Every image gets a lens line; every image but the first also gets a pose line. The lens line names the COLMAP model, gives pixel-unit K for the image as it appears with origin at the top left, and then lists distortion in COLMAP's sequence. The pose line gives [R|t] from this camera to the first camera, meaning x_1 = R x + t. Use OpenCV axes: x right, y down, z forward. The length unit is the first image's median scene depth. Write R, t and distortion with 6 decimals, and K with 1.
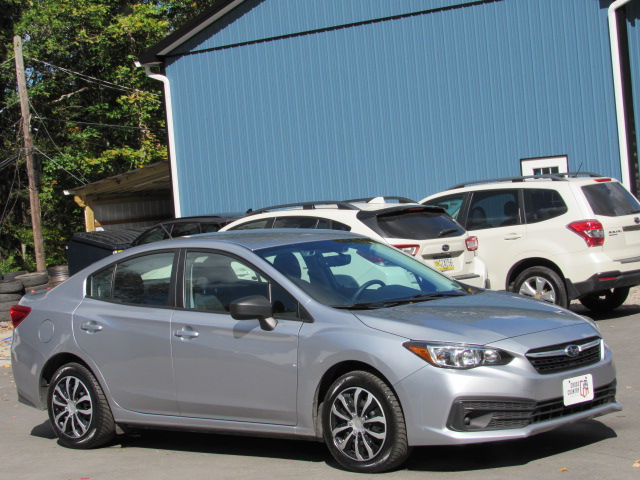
lens RADIAL K [[1596.0, 0, 320.0], [0, 1596.0, 240.0], [0, 0, 1]] dist [-0.048493, 0.061162]
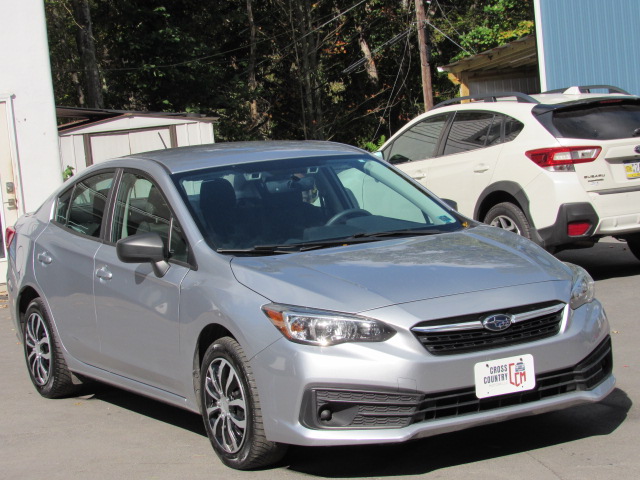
lens RADIAL K [[1596.0, 0, 320.0], [0, 1596.0, 240.0], [0, 0, 1]] dist [-0.048493, 0.061162]
pose [[0.946659, 0.021875, -0.321494, 0.311352], [0.004950, 0.996588, 0.082384, -0.028118], [0.322199, -0.079581, 0.943321, 0.287412]]
